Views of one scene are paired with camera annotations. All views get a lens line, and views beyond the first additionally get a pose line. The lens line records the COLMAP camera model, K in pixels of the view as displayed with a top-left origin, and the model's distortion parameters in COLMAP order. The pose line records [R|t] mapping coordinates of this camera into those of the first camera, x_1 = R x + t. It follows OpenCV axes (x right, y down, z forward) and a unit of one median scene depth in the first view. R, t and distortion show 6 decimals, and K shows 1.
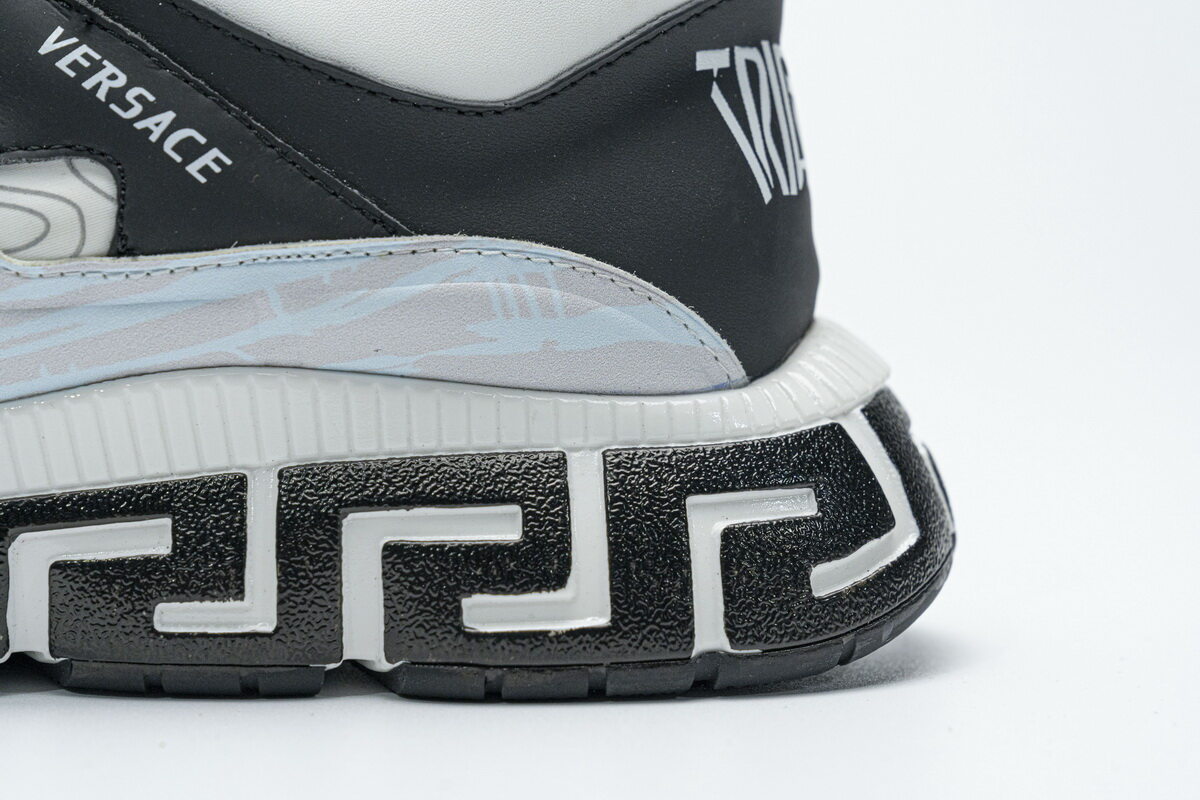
lens RADIAL K [[2316.2, 0, 600.0], [0, 2316.2, 400.0], [0, 0, 1]] dist [-0.001031, -0.080183]
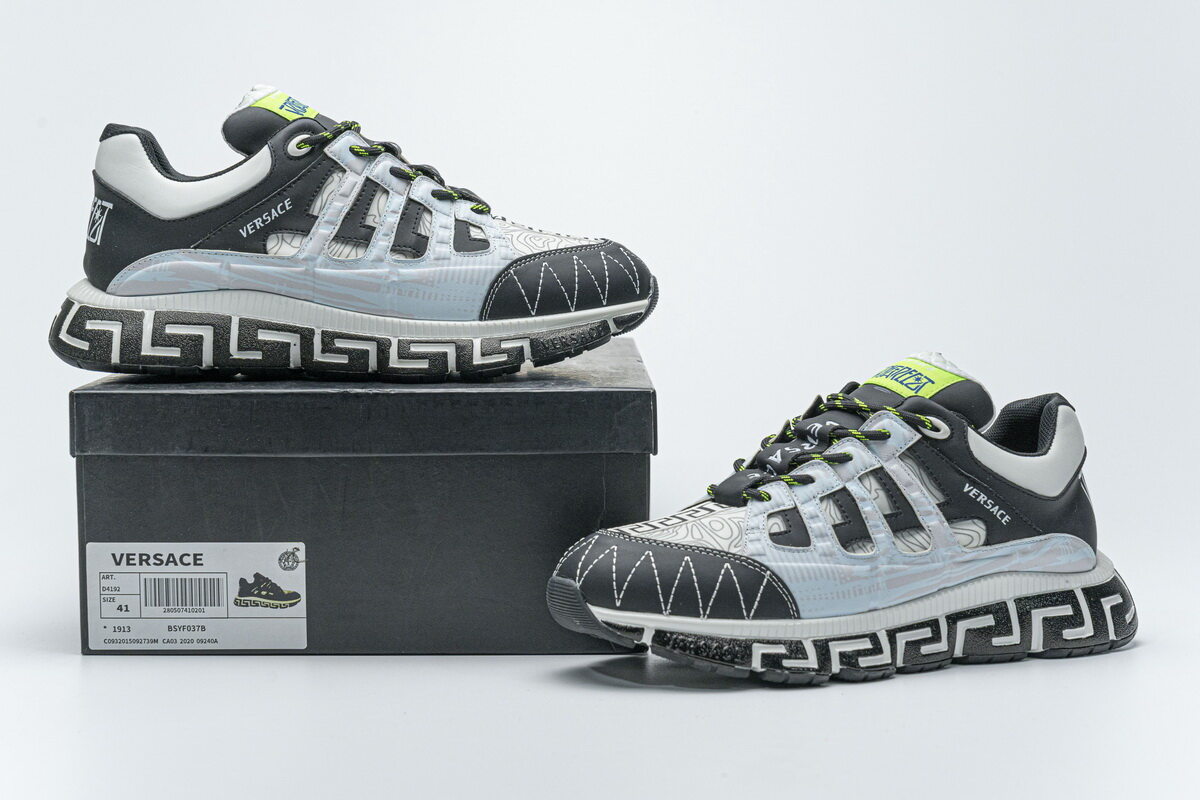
lens RADIAL K [[2141.7, 0, 600.0], [0, 2141.7, 400.0], [0, 0, 1]] dist [0.009431, -0.165587]
pose [[0.911261, -0.028992, 0.410807, -2.153773], [0.031150, 0.999514, 0.001442, -0.316176], [-0.410649, 0.011483, 0.911721, -1.861360]]
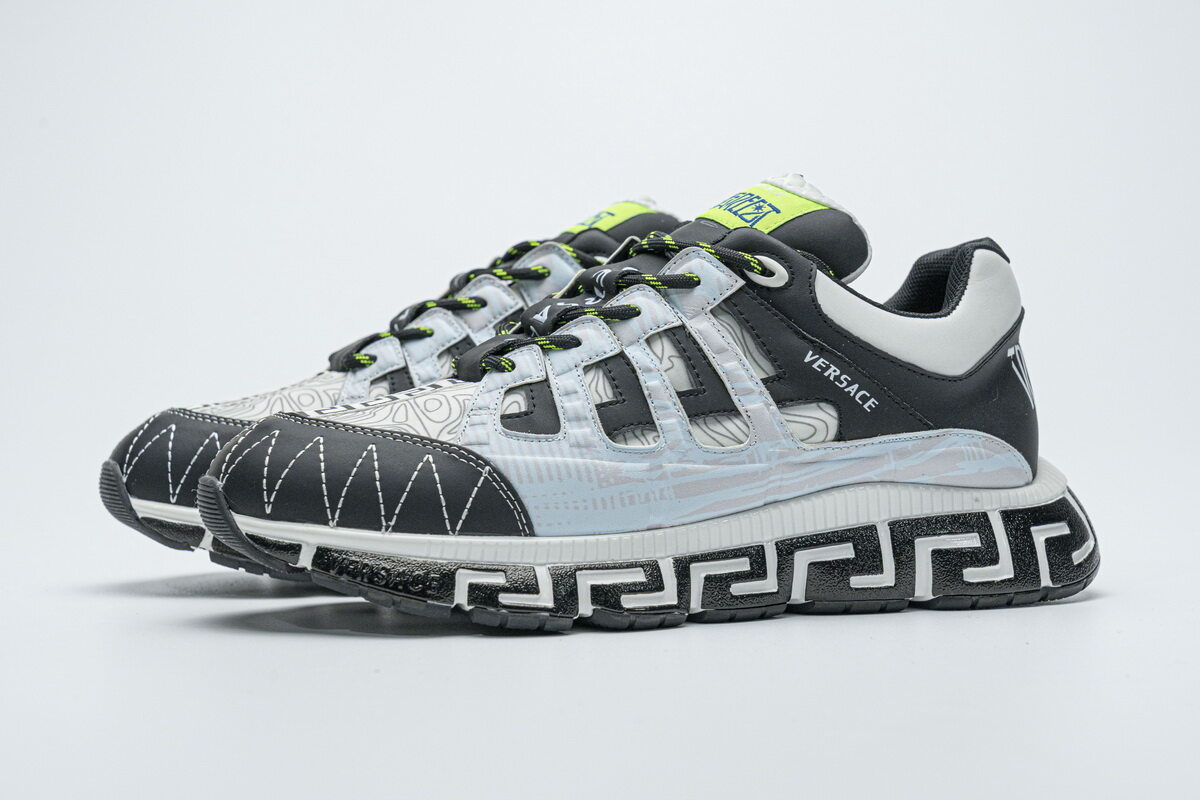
lens RADIAL K [[2316.2, 0, 600.0], [0, 2316.2, 400.0], [0, 0, 1]] dist [-0.001031, -0.080183]
pose [[0.958996, -0.020786, 0.282658, -1.169021], [0.026750, 0.999493, -0.017257, -0.069490], [-0.282156, 0.024110, 0.959066, -1.363472]]
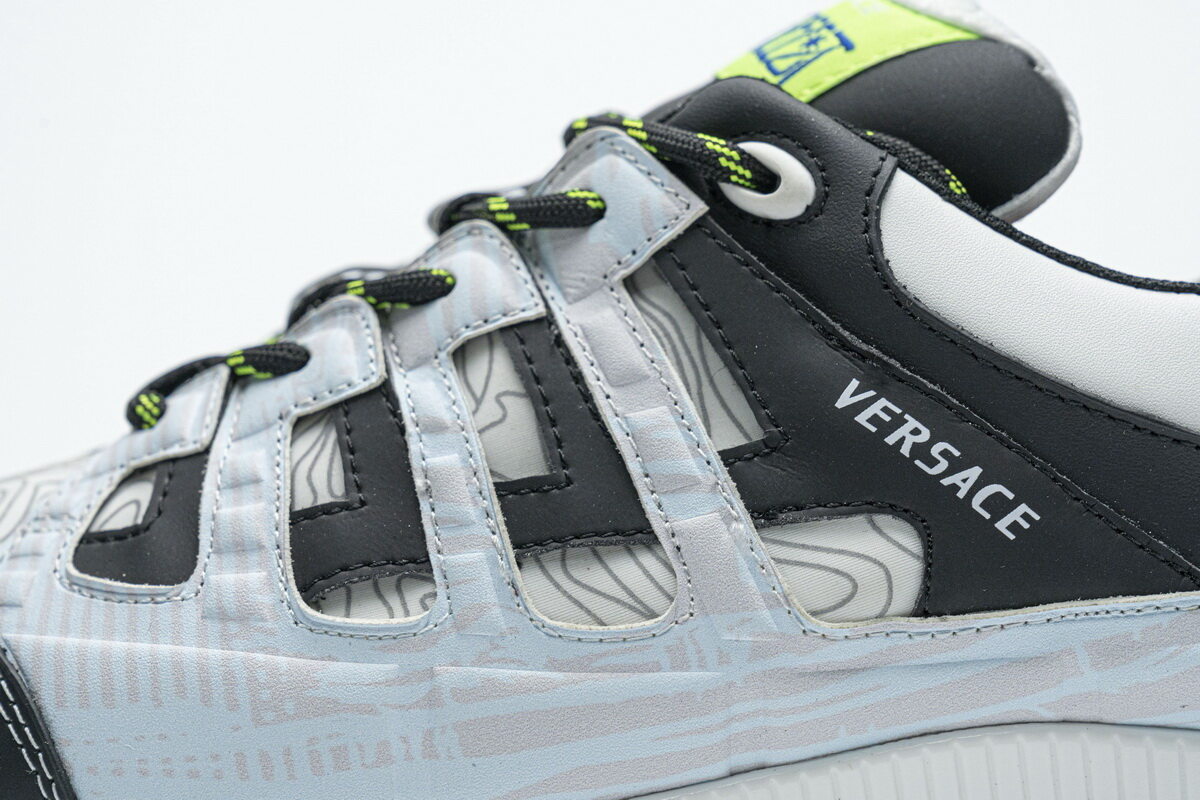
lens RADIAL K [[2316.2, 0, 600.0], [0, 2316.2, 400.0], [0, 0, 1]] dist [-0.001031, -0.080183]
pose [[0.997295, -0.015239, -0.071911, -0.269596], [0.012070, 0.998945, -0.044307, -0.109929], [0.072510, 0.043319, 0.996426, 0.016824]]
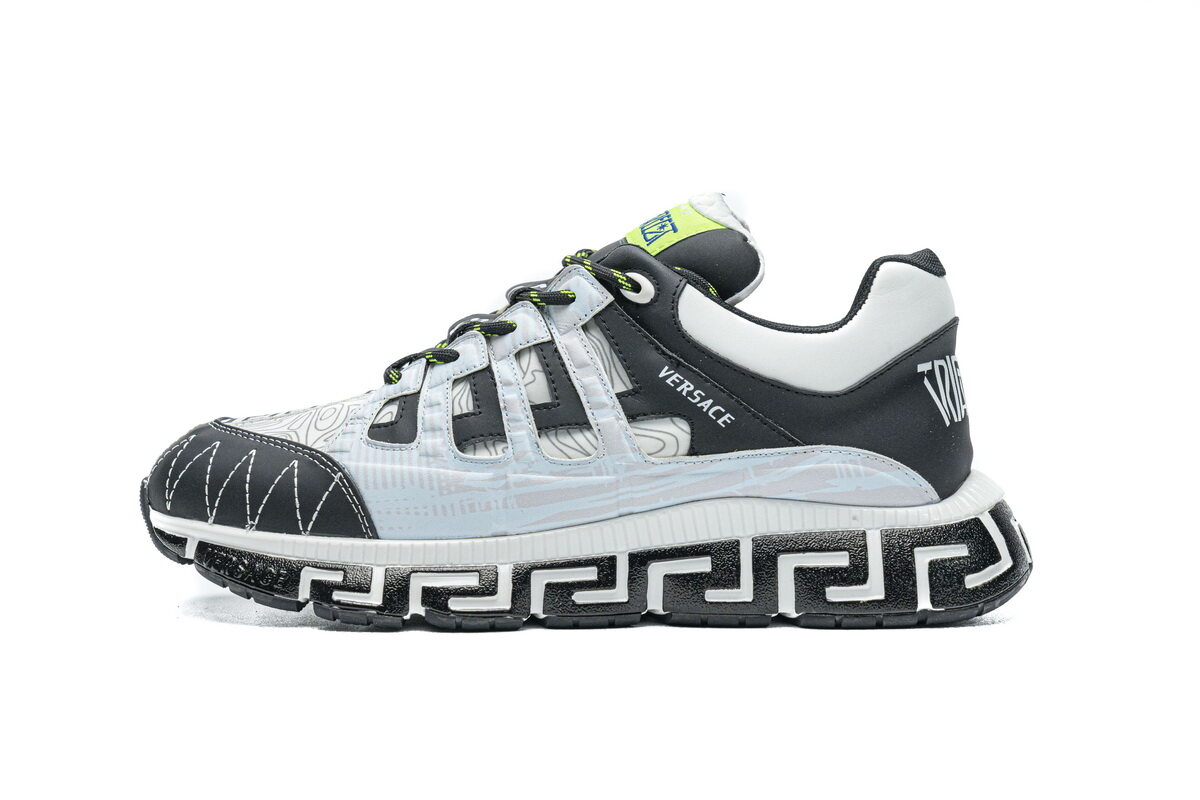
lens RADIAL K [[2316.2, 0, 600.0], [0, 2316.2, 400.0], [0, 0, 1]] dist [-0.001031, -0.080183]
pose [[0.993313, -0.009586, -0.115052, -0.010852], [0.007496, 0.999799, -0.018585, -0.075948], [0.115207, 0.017598, 0.993186, -1.562482]]
